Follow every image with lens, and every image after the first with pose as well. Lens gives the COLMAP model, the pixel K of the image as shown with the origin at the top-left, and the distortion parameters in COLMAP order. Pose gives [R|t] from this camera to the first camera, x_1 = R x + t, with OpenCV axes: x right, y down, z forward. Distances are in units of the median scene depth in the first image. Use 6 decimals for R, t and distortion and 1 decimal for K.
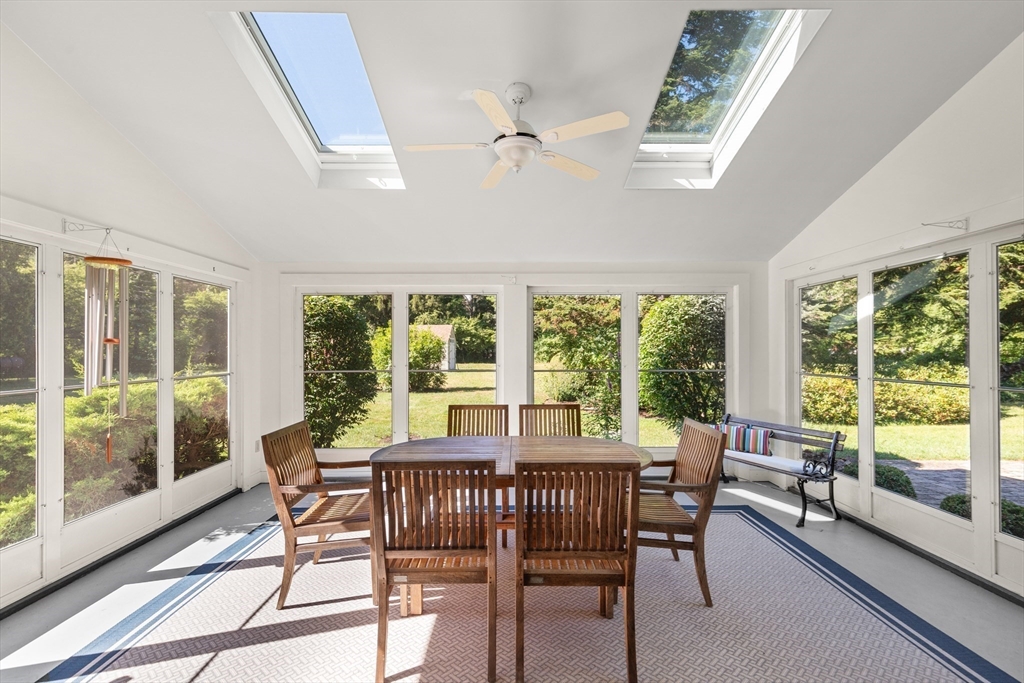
lens RADIAL K [[465.5, 0, 513.0], [0, 465.5, 348.0], [0, 0, 1]] dist [0.011005, -0.000765]
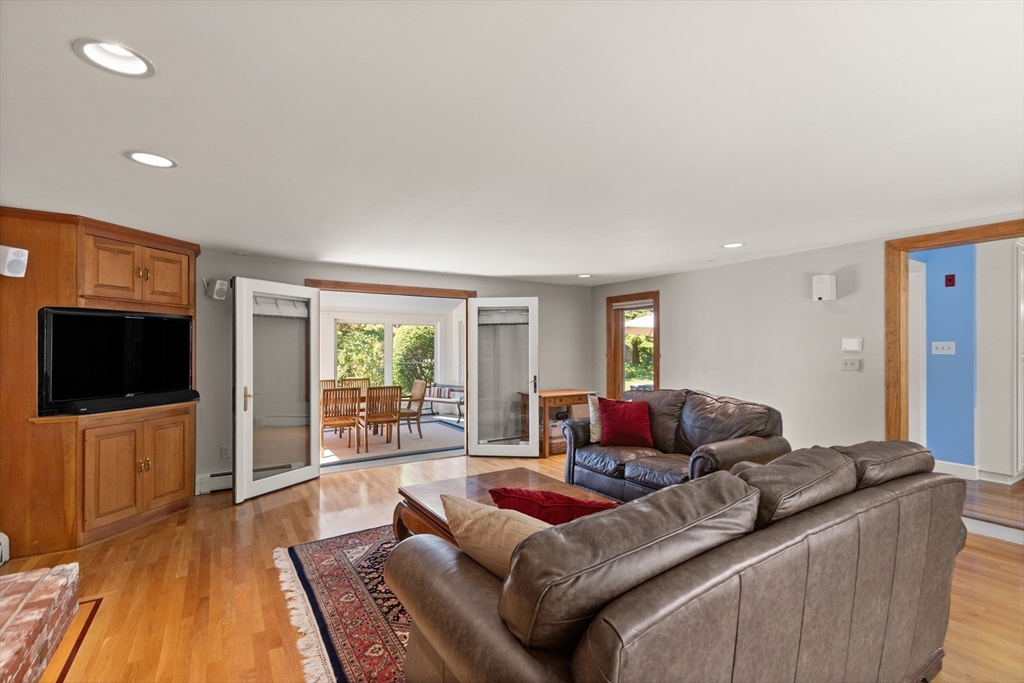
lens RADIAL K [[465.5, 0, 513.9], [0, 465.5, 346.2], [0, 0, 1]] dist [0.011005, -0.000765]
pose [[0.852064, 0.002054, 0.523433, -0.288901], [-0.002712, 0.999996, 0.000491, -0.023487], [-0.523430, -0.001838, 0.852067, -0.839360]]
